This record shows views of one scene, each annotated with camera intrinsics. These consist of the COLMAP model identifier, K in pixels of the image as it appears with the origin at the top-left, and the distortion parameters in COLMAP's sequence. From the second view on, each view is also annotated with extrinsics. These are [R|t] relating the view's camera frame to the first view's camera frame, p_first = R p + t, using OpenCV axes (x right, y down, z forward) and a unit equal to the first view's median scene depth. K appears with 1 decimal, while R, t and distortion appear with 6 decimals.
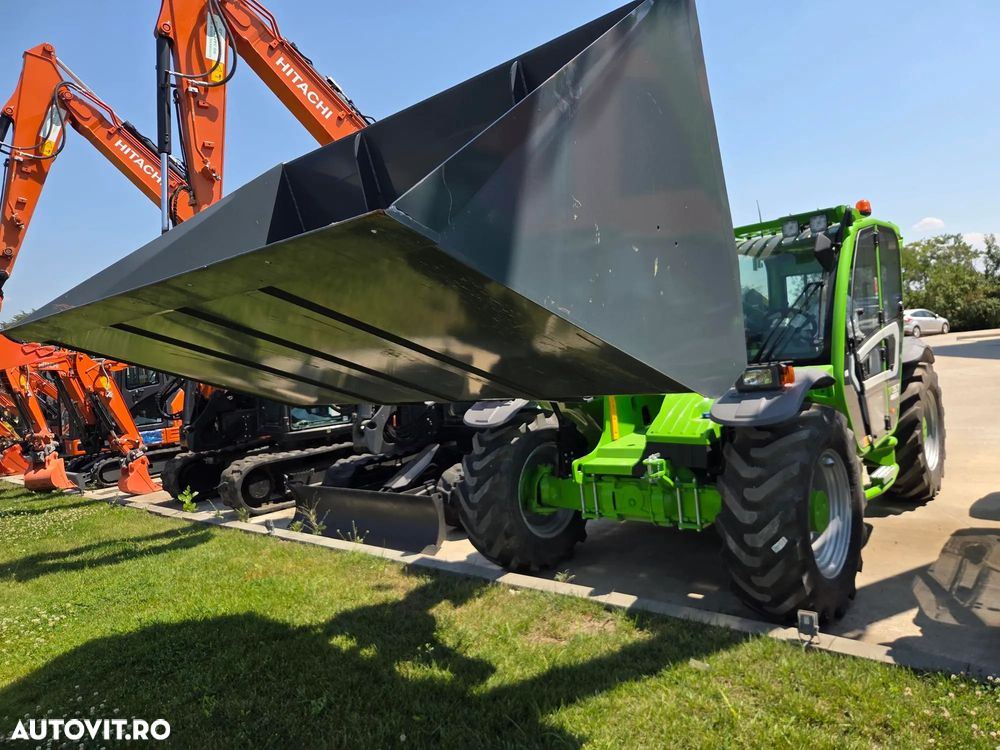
lens RADIAL K [[662.9, 0, 486.9], [0, 662.9, 374.0], [0, 0, 1]] dist [0.071626, -0.061187]
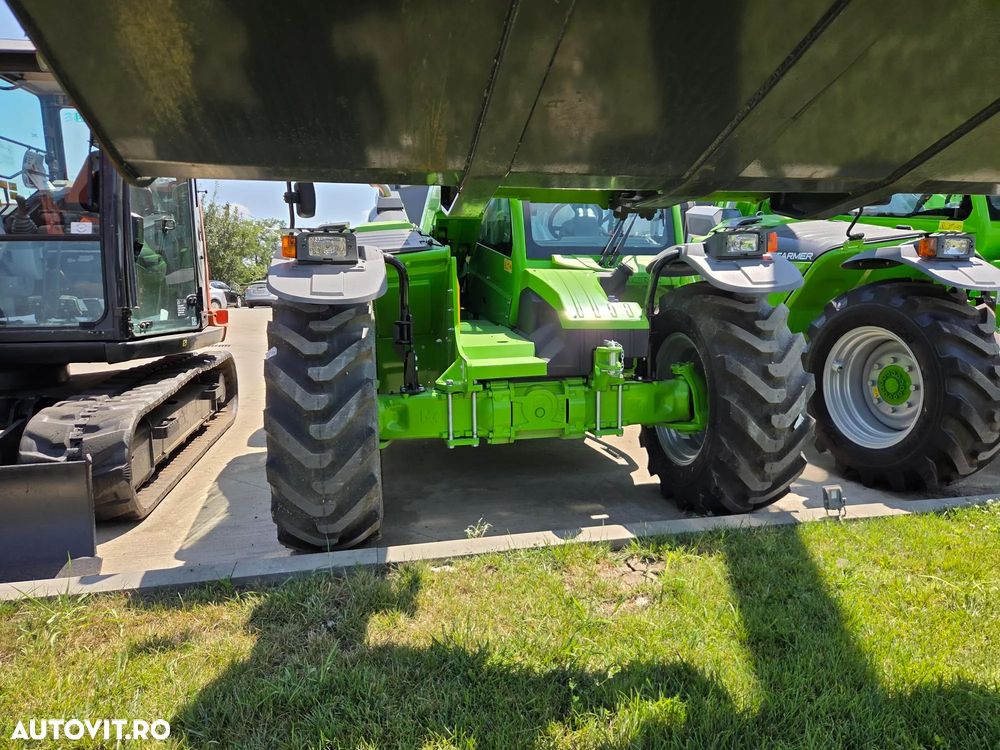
lens RADIAL K [[662.9, 0, 486.9], [0, 662.9, 374.0], [0, 0, 1]] dist [0.071626, -0.061187]
pose [[0.600581, -0.016359, 0.799397, -0.389213], [-0.022287, 0.999060, 0.037189, 0.116483], [-0.799254, -0.040151, 0.599651, 0.563422]]
